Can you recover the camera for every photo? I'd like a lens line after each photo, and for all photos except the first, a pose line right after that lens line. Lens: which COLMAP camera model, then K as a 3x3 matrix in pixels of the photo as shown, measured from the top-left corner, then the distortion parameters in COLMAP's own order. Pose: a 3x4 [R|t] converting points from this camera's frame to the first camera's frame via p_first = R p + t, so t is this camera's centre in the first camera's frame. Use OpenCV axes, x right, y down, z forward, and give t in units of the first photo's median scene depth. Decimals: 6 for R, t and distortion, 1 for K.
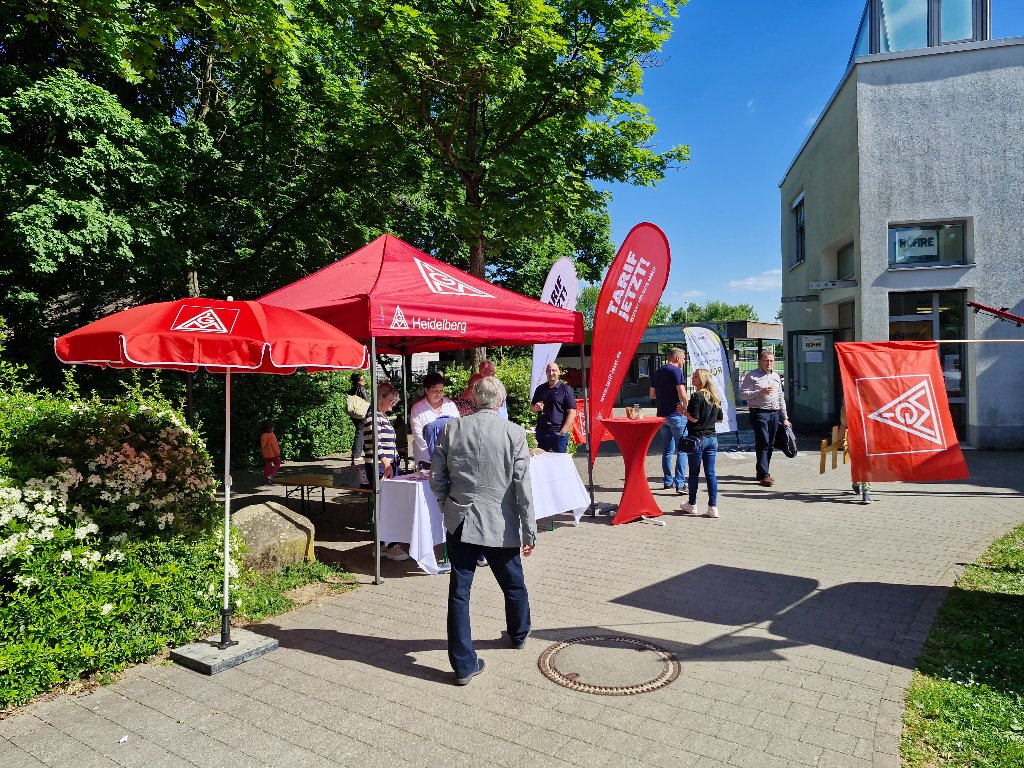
lens RADIAL K [[756.2, 0, 480.1], [0, 756.2, 399.2], [0, 0, 1]] dist [0.121082, -0.147459]
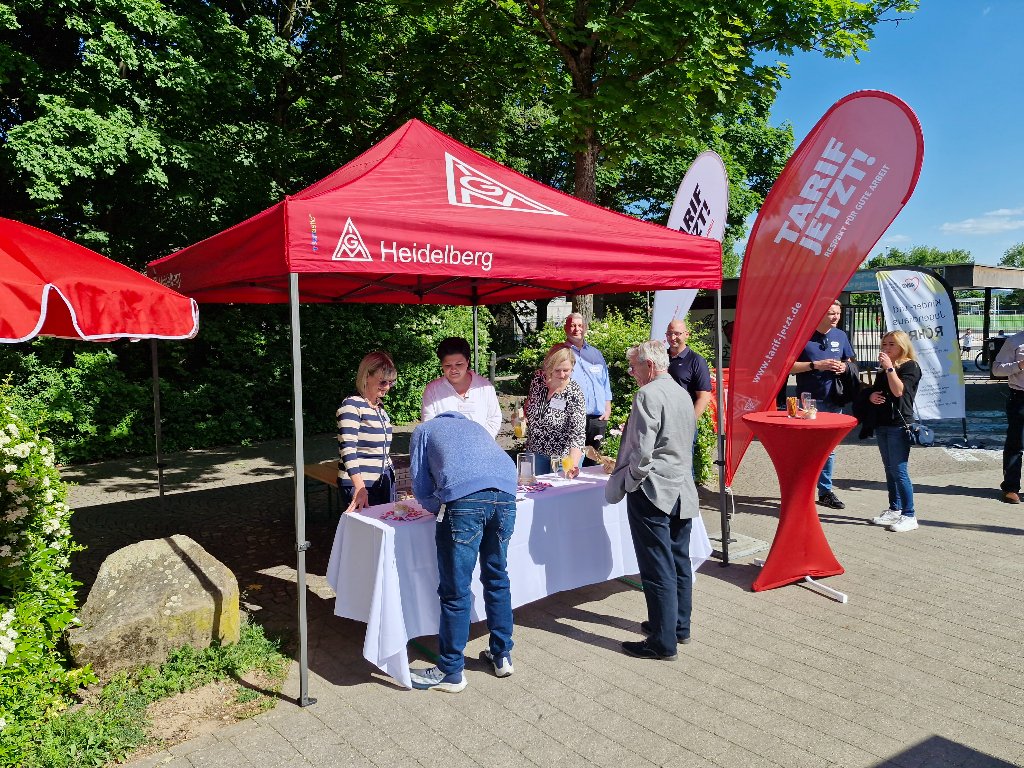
lens RADIAL K [[756.2, 0, 480.1], [0, 756.2, 399.2], [0, 0, 1]] dist [0.121082, -0.147459]
pose [[0.976770, 0.037424, -0.210996, 0.065488], [-0.023435, 0.997382, 0.068415, -0.018931], [0.213004, -0.061881, 0.975090, 0.279654]]
